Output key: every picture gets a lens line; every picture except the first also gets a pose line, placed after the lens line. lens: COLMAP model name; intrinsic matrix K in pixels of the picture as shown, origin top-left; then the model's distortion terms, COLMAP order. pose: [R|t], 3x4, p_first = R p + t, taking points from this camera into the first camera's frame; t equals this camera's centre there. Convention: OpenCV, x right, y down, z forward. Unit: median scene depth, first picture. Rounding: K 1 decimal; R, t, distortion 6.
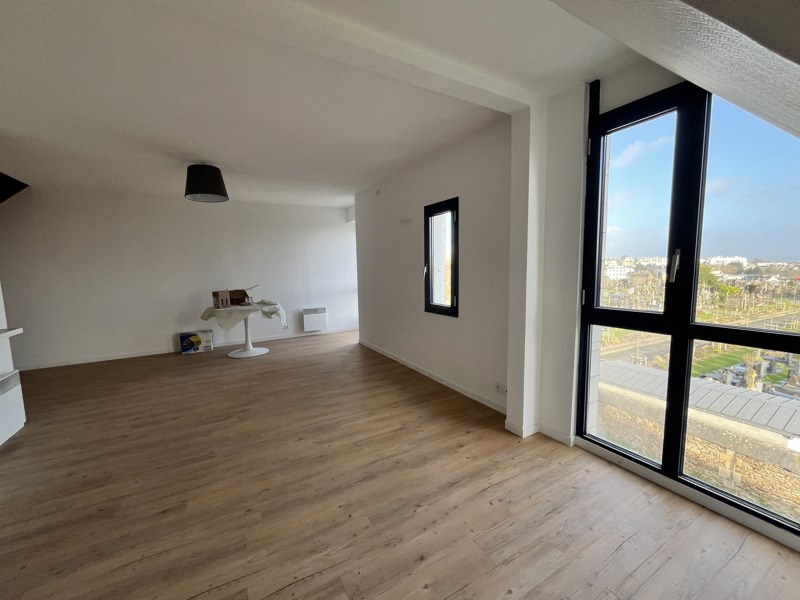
lens RADIAL K [[321.2, 0, 400.0], [0, 321.2, 300.0], [0, 0, 1]] dist [0.000285, -0.006424]
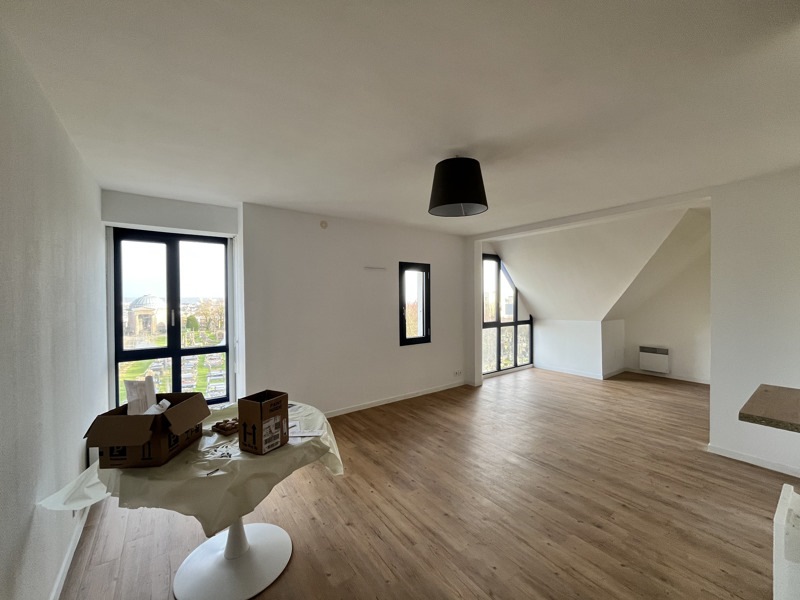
lens RADIAL K [[323.8, 0, 400.0], [0, 323.8, 300.0], [0, 0, 1]] dist [-0.000897, -0.000354]
pose [[-0.102631, 0.001957, 0.994718, -1.539939], [0.110096, 0.993876, 0.009404, -0.201957], [-0.988608, 0.110480, -0.102218, 1.494919]]
